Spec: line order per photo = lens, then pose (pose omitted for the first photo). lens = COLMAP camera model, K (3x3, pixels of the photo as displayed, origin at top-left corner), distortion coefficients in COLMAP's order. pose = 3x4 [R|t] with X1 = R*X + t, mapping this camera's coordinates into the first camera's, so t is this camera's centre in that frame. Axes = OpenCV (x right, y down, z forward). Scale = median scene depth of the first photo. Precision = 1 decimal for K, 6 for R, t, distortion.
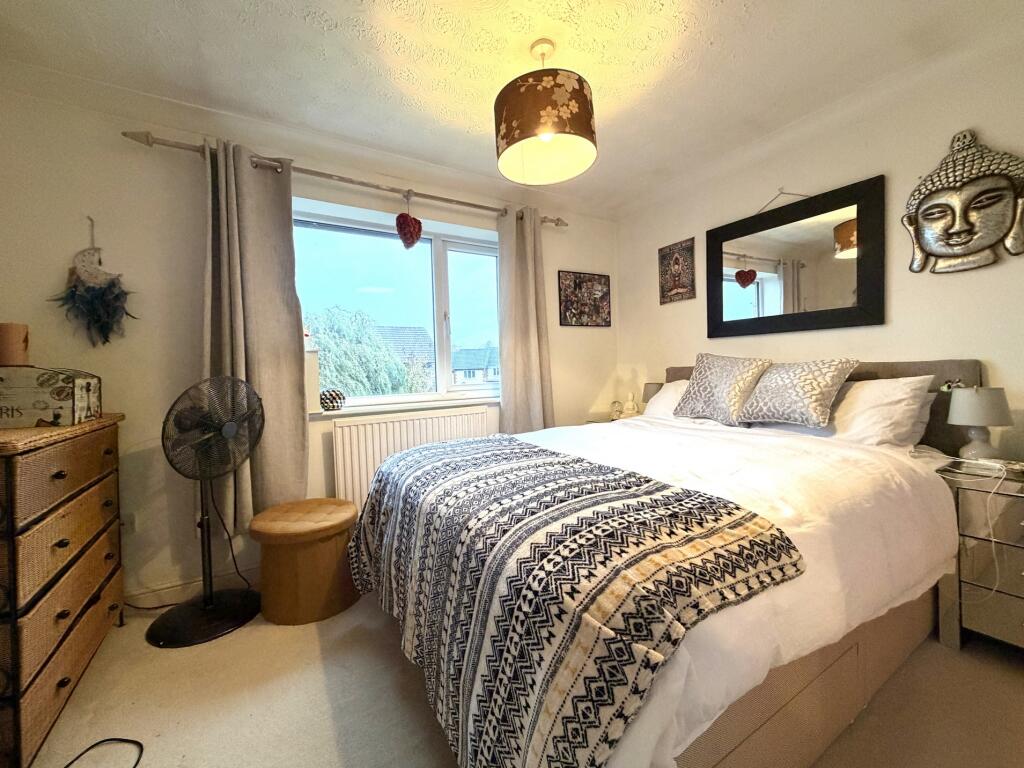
lens RADIAL K [[409.6, 0, 512.0], [0, 409.6, 384.0], [0, 0, 1]] dist [-0.001081, -0.000114]
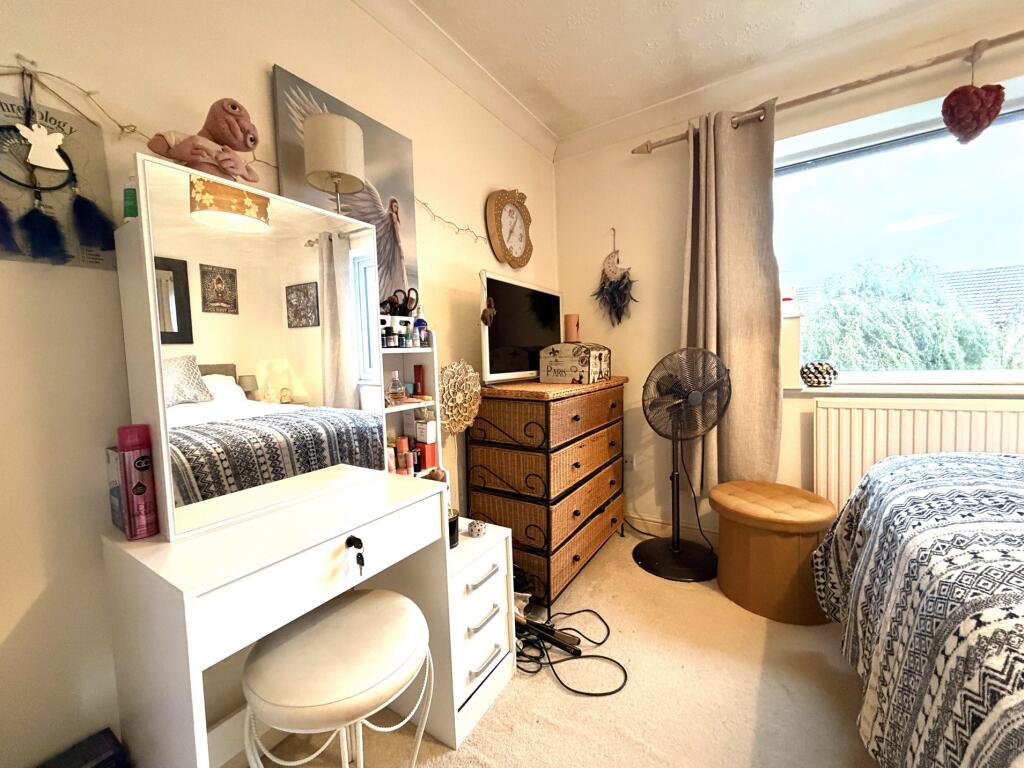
lens RADIAL K [[409.6, 0, 512.0], [0, 409.6, 384.0], [0, 0, 1]] dist [-0.001081, -0.000114]
pose [[0.430232, 0.071006, -0.899921, 0.057281], [-0.003536, 0.997027, 0.076978, -0.004906], [0.902712, -0.029936, 0.429204, 0.114182]]
